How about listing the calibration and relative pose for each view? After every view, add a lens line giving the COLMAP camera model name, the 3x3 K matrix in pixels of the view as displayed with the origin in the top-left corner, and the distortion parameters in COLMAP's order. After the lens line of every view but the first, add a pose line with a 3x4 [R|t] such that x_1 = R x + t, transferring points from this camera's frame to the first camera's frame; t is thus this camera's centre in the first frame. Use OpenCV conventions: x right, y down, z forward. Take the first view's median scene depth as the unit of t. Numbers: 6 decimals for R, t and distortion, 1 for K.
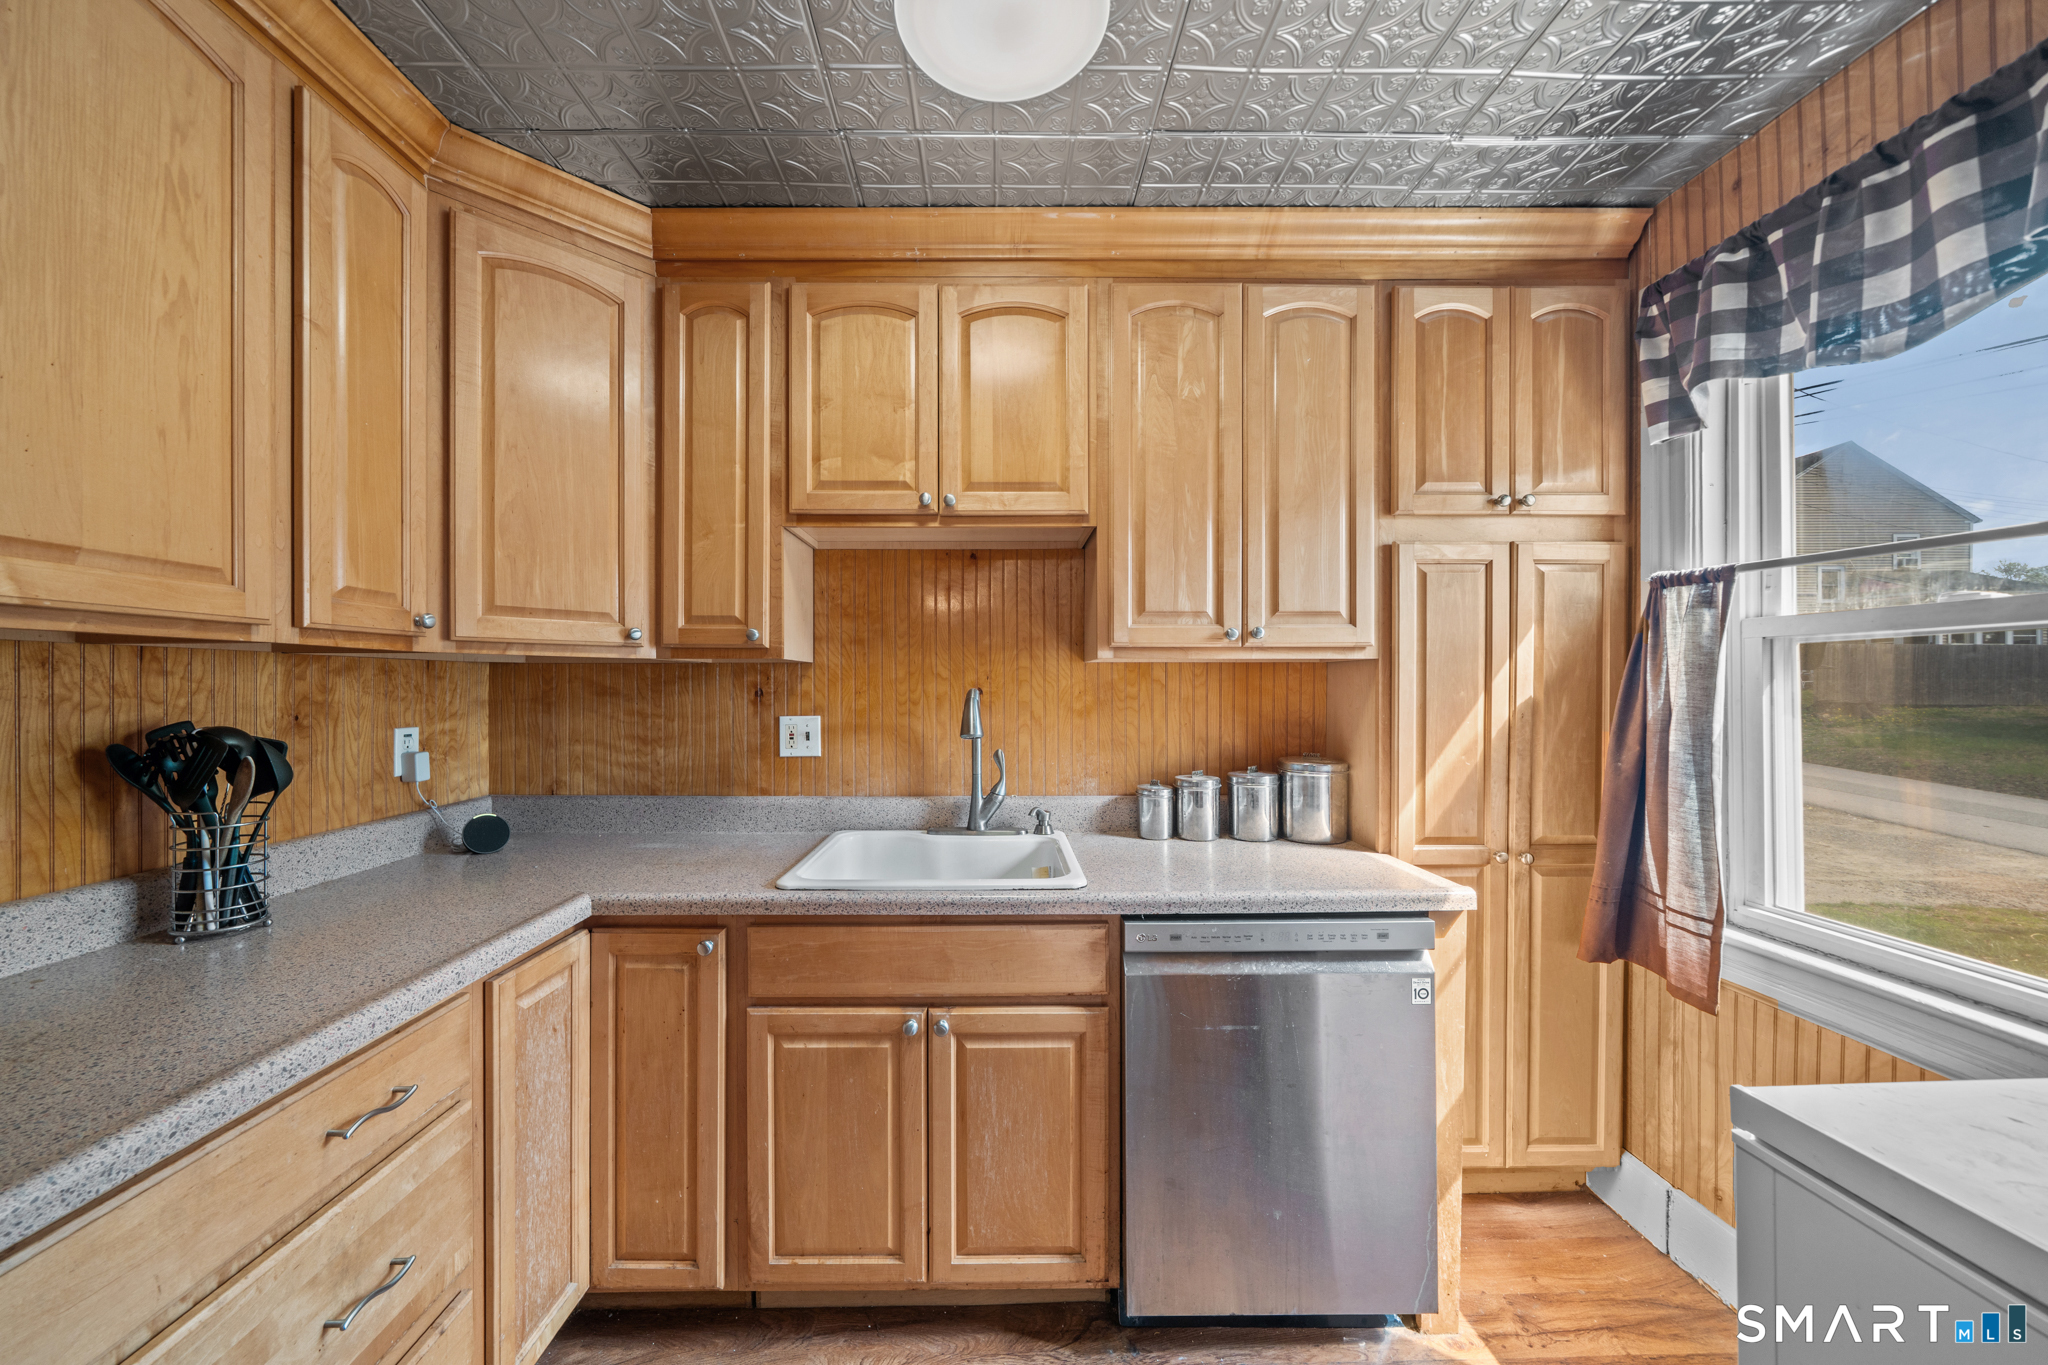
lens RADIAL K [[744.3, 0, 1009.5], [0, 744.3, 681.0], [0, 0, 1]] dist [0.001423, 0.000144]
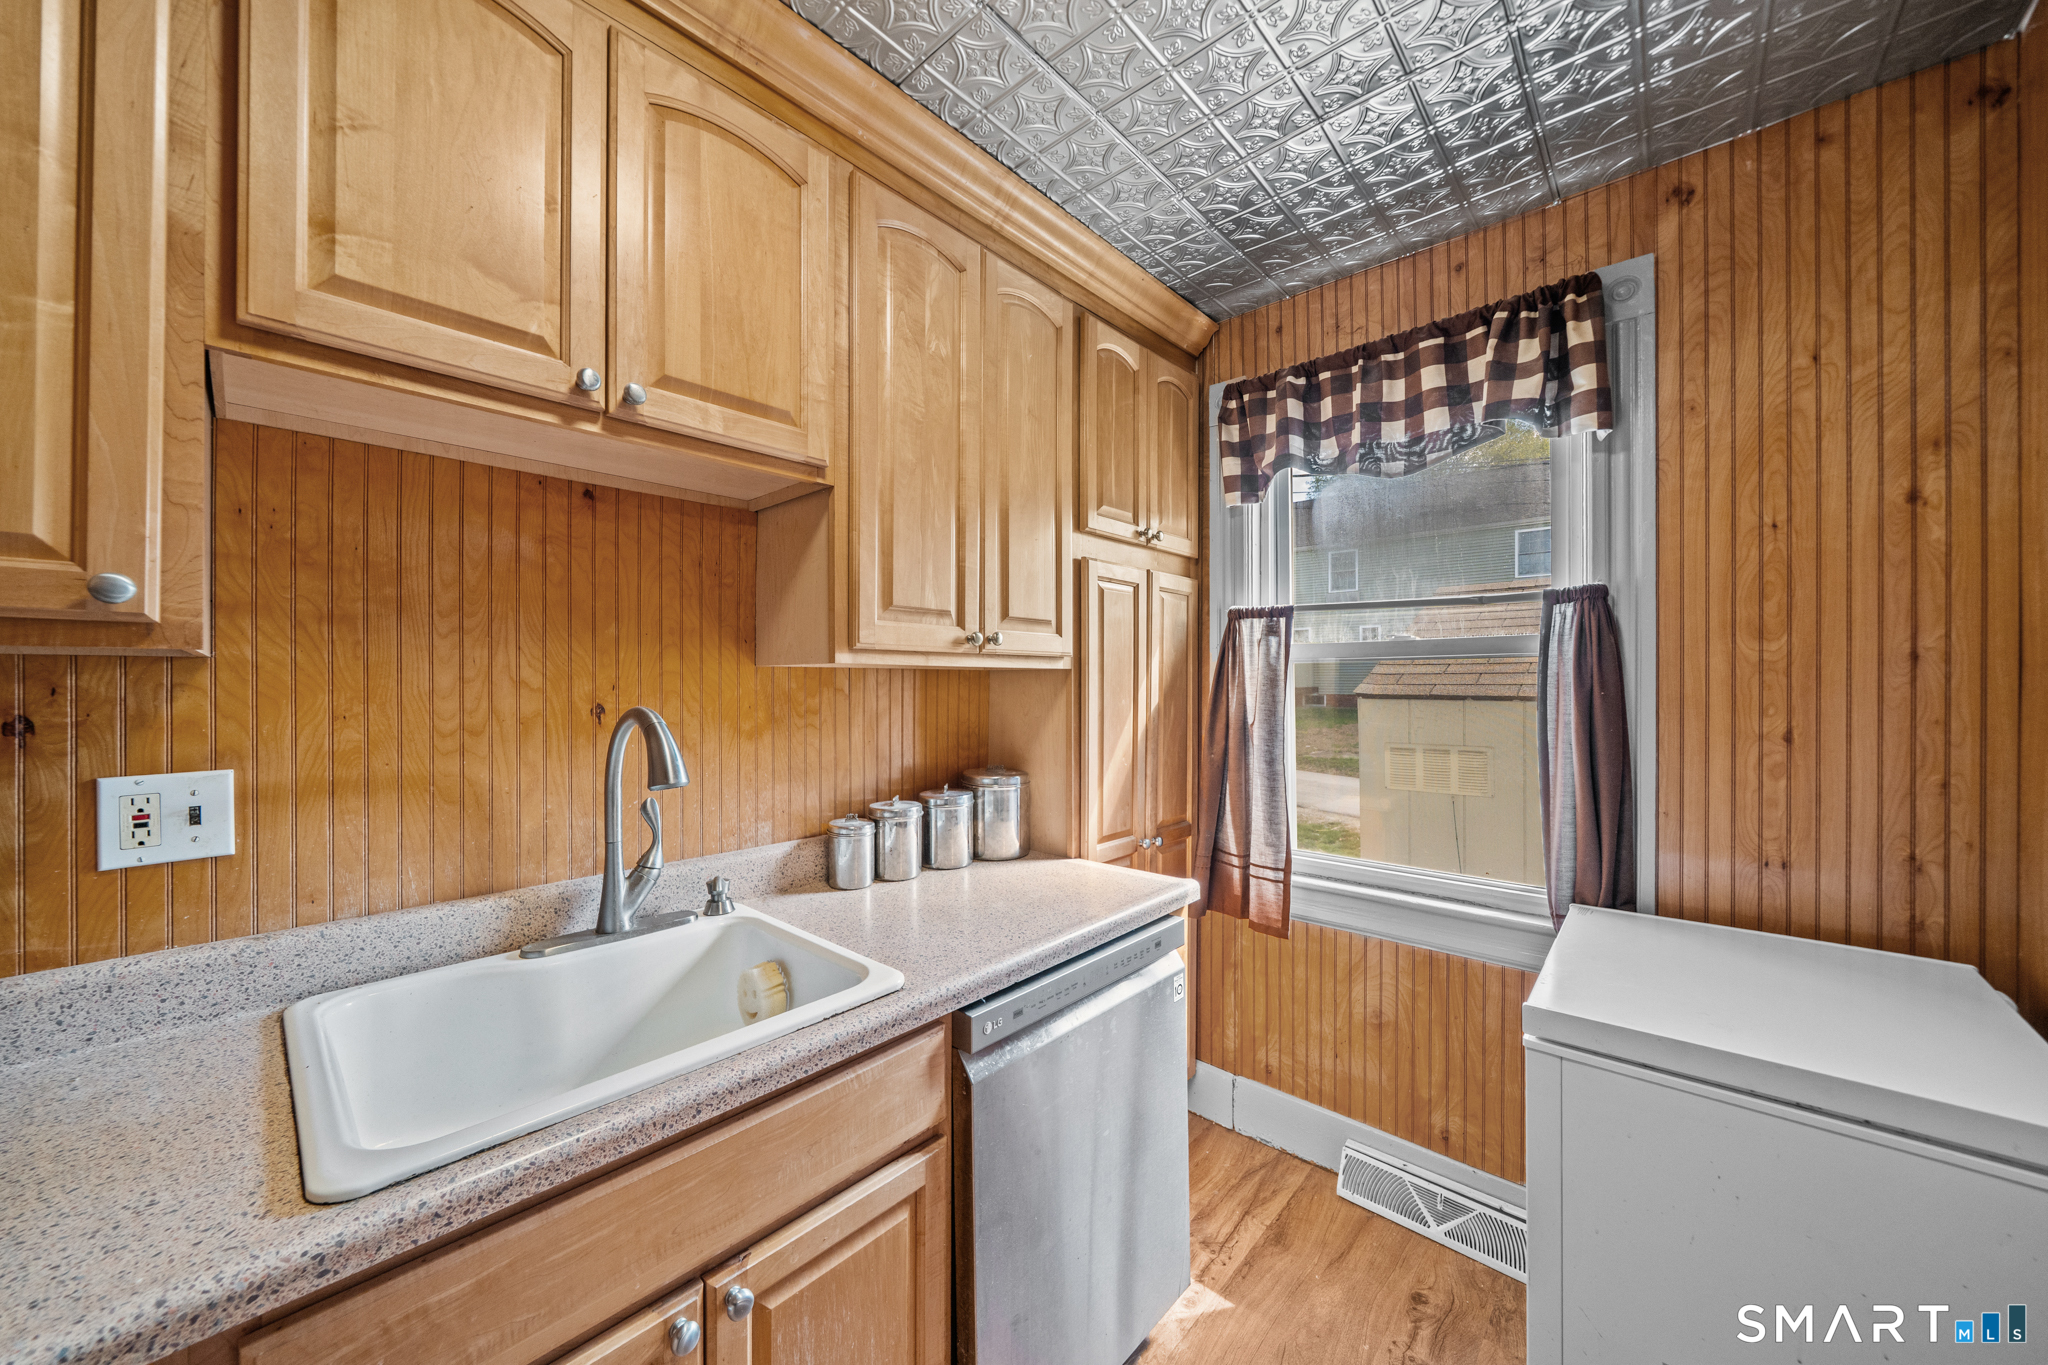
lens RADIAL K [[728.6, 0, 1015.4], [0, 728.6, 677.1], [0, 0, 1]] dist [-0.001477, -0.000112]
pose [[0.690267, 0.005550, 0.723534, -0.286224], [-0.004522, 0.999984, -0.003357, -0.015127], [-0.723541, -0.000955, 0.690281, 0.368788]]
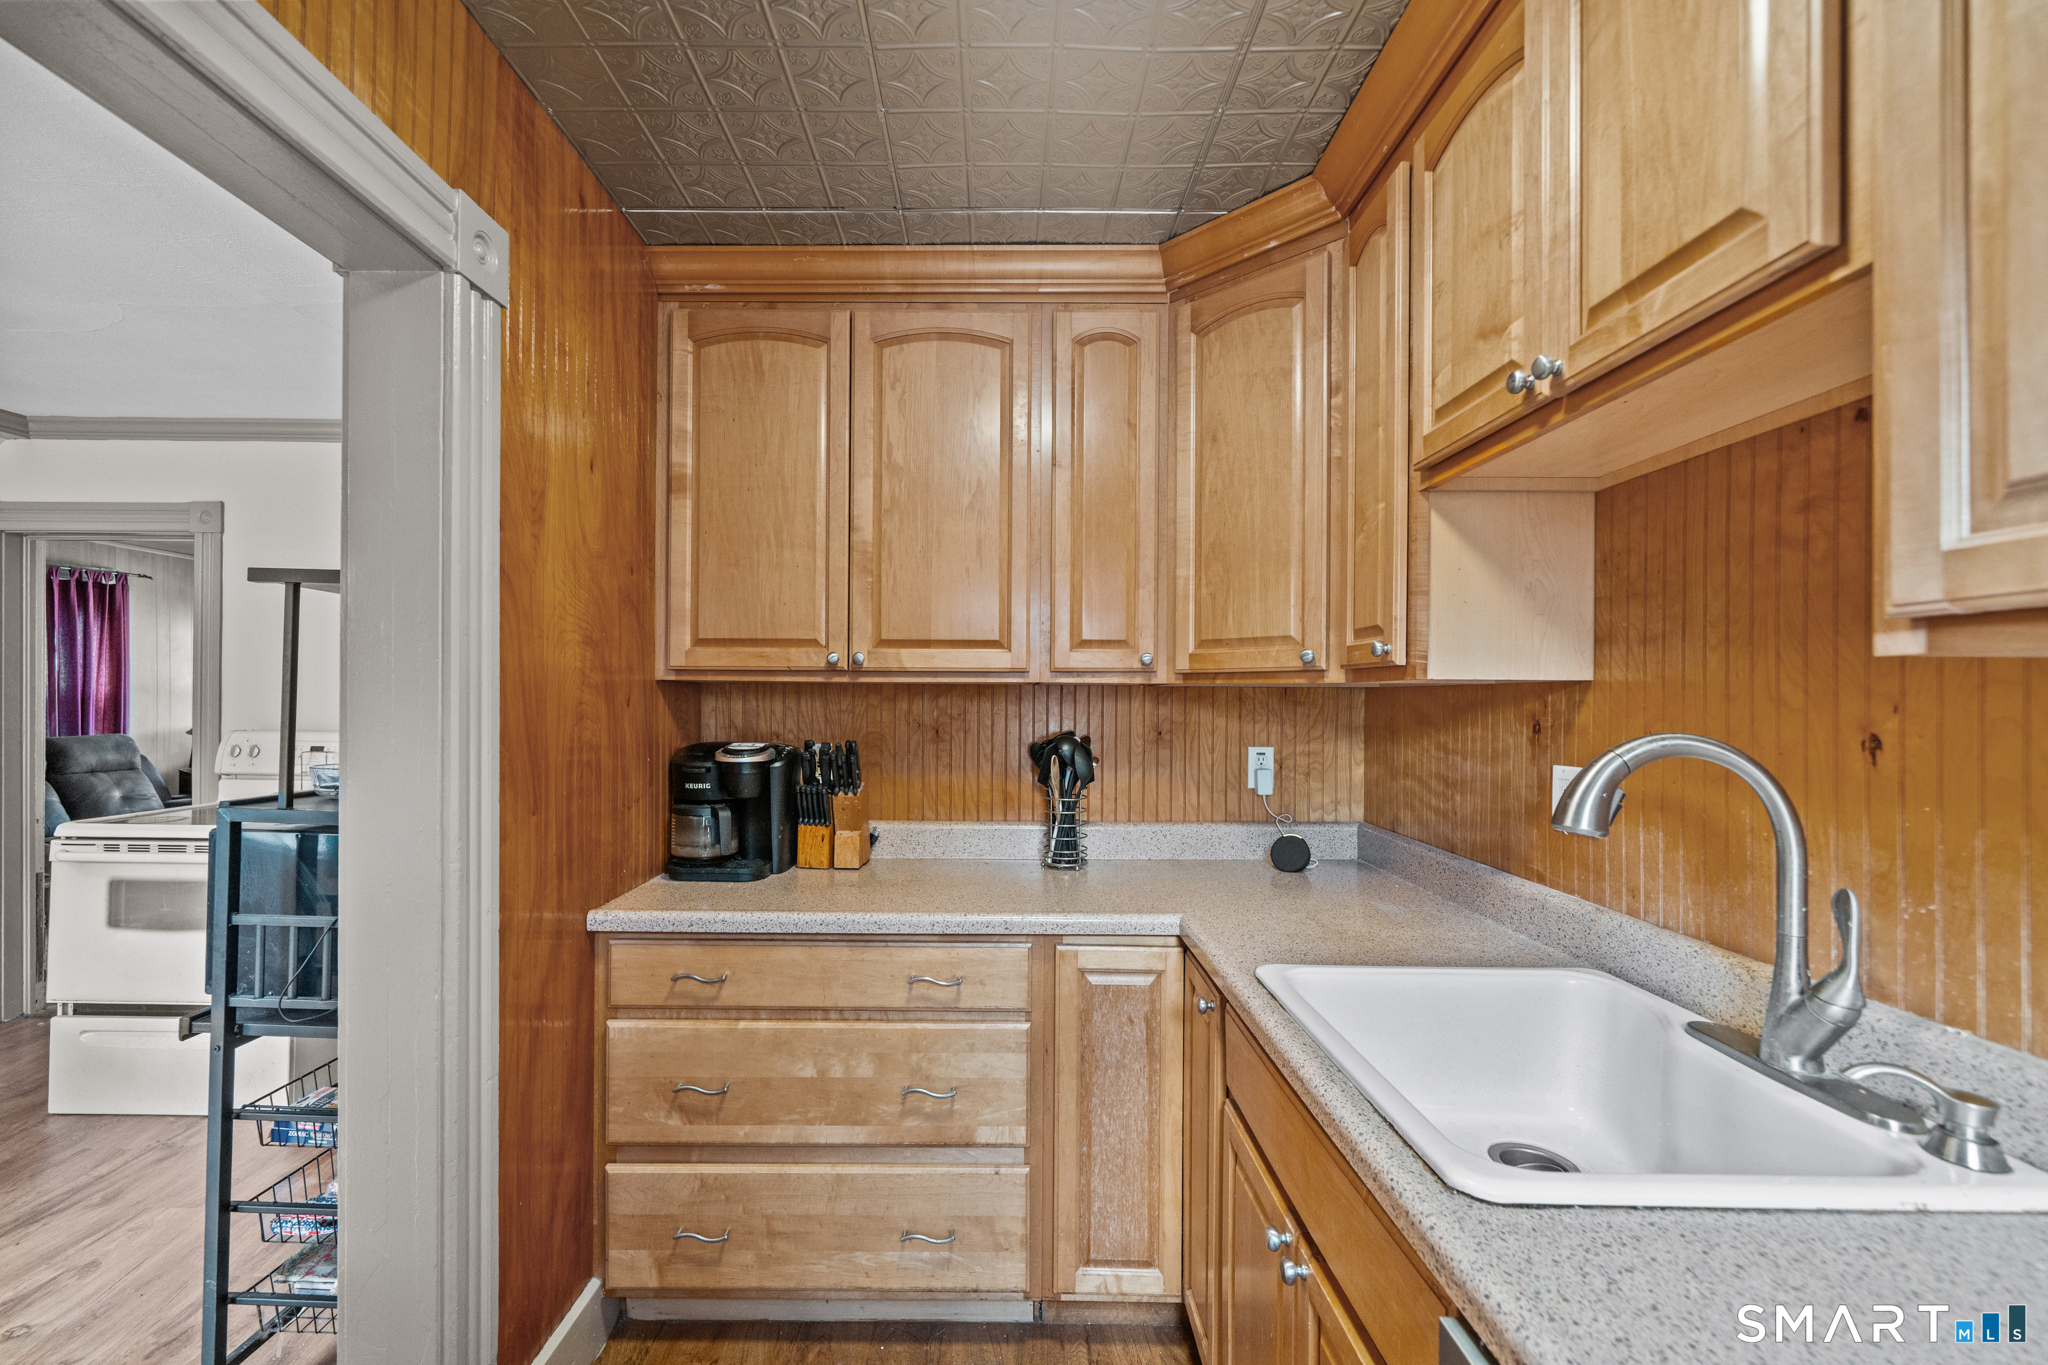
lens RADIAL K [[845.3, 0, 1001.9], [0, 845.3, 687.8], [0, 0, 1]] dist [-0.003107, 0.000117]
pose [[-0.013304, -0.012639, -0.999832, 0.501630], [0.000376, 0.999920, -0.012645, -0.012020], [0.999911, -0.000544, -0.013298, 0.619810]]
